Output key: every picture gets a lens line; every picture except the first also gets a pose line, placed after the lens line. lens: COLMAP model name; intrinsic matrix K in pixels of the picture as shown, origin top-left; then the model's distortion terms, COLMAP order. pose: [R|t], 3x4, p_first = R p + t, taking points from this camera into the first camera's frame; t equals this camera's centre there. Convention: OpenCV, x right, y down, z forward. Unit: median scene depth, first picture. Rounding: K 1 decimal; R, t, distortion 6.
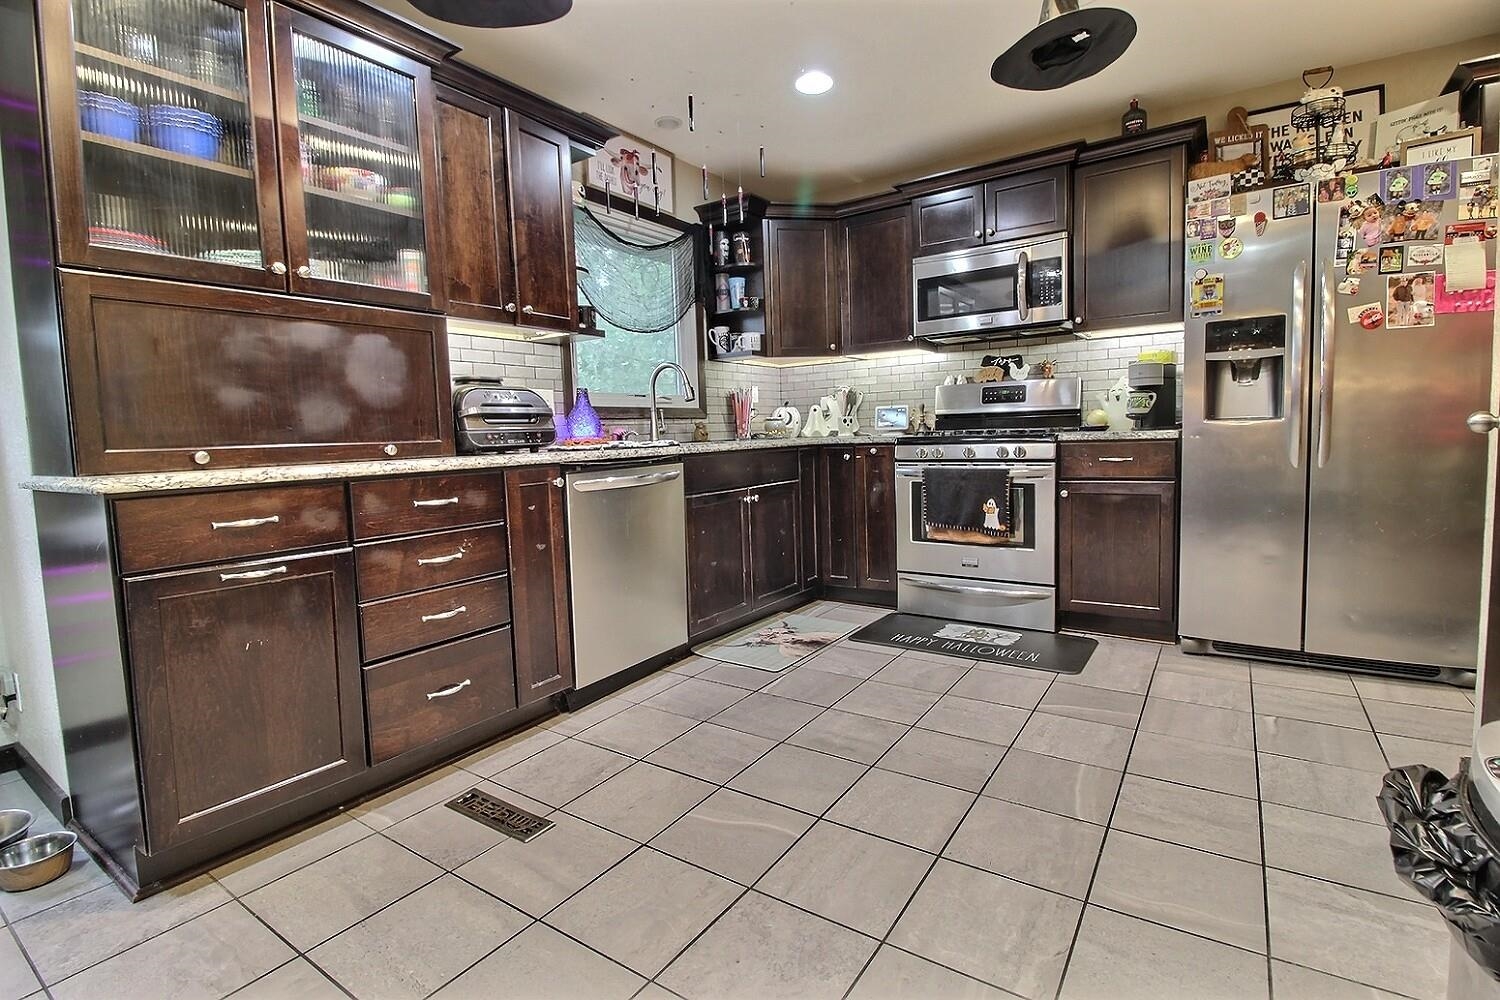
lens RADIAL K [[695.9, 0, 750.0], [0, 695.9, 500.0], [0, 0, 1]] dist [-0.000913, -0.007991]
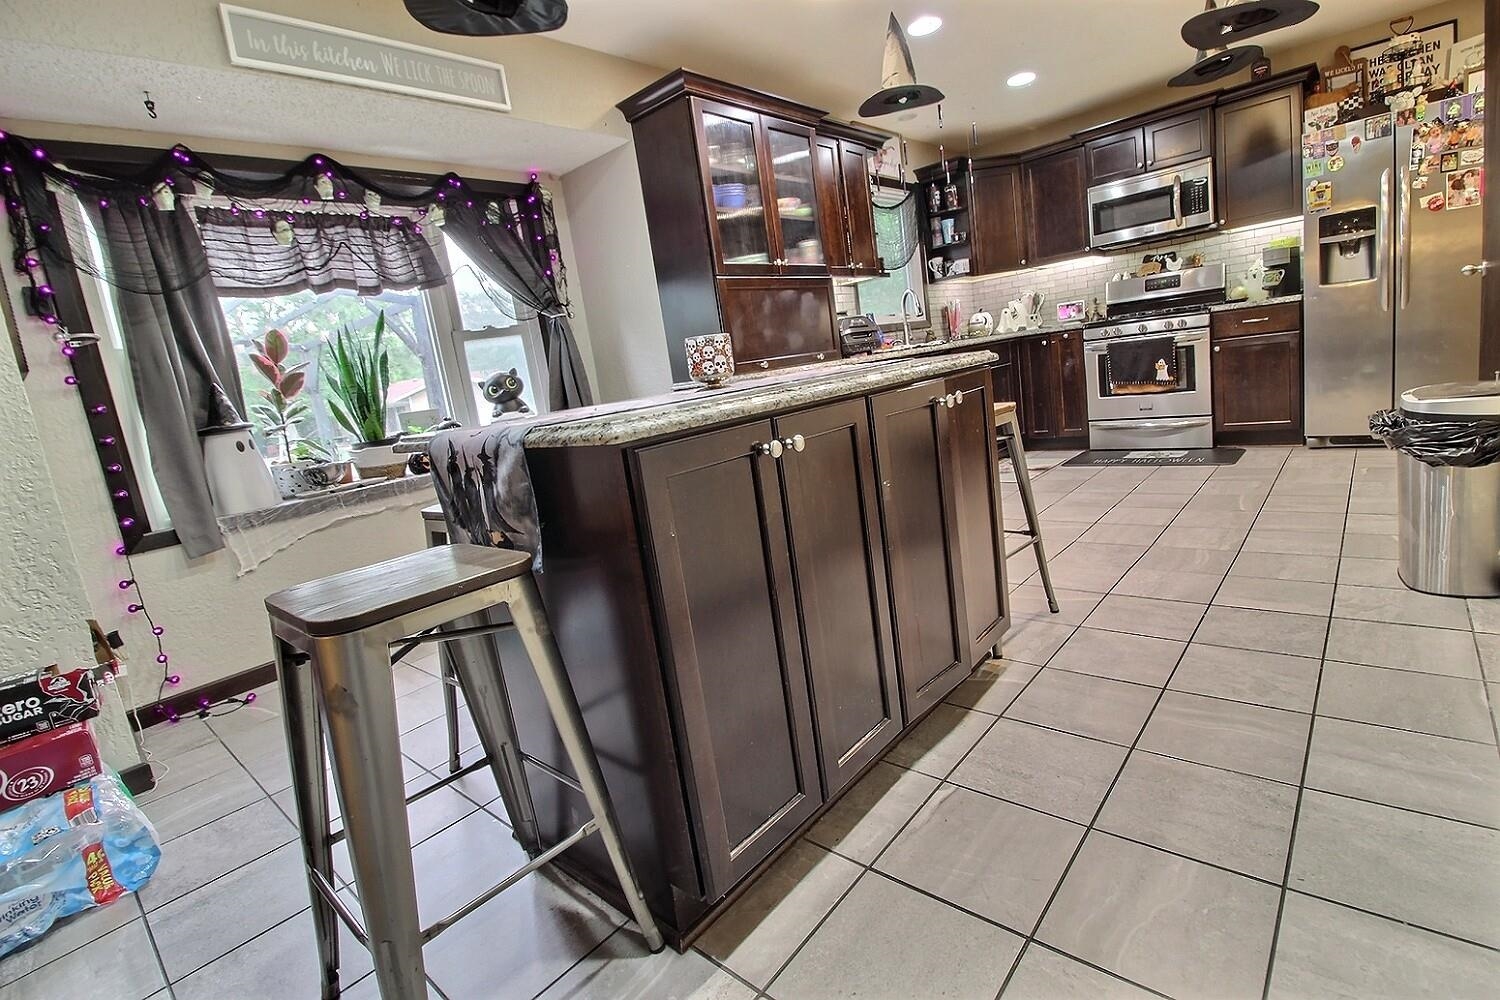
lens RADIAL K [[685.6, 0, 750.0], [0, 685.6, 500.0], [0, 0, 1]] dist [-0.023058, -0.001364]
pose [[0.984942, -0.079310, -0.153623, -0.289134], [0.095372, 0.990389, 0.100168, 0.063841], [0.144202, -0.113311, 0.983039, -0.513941]]
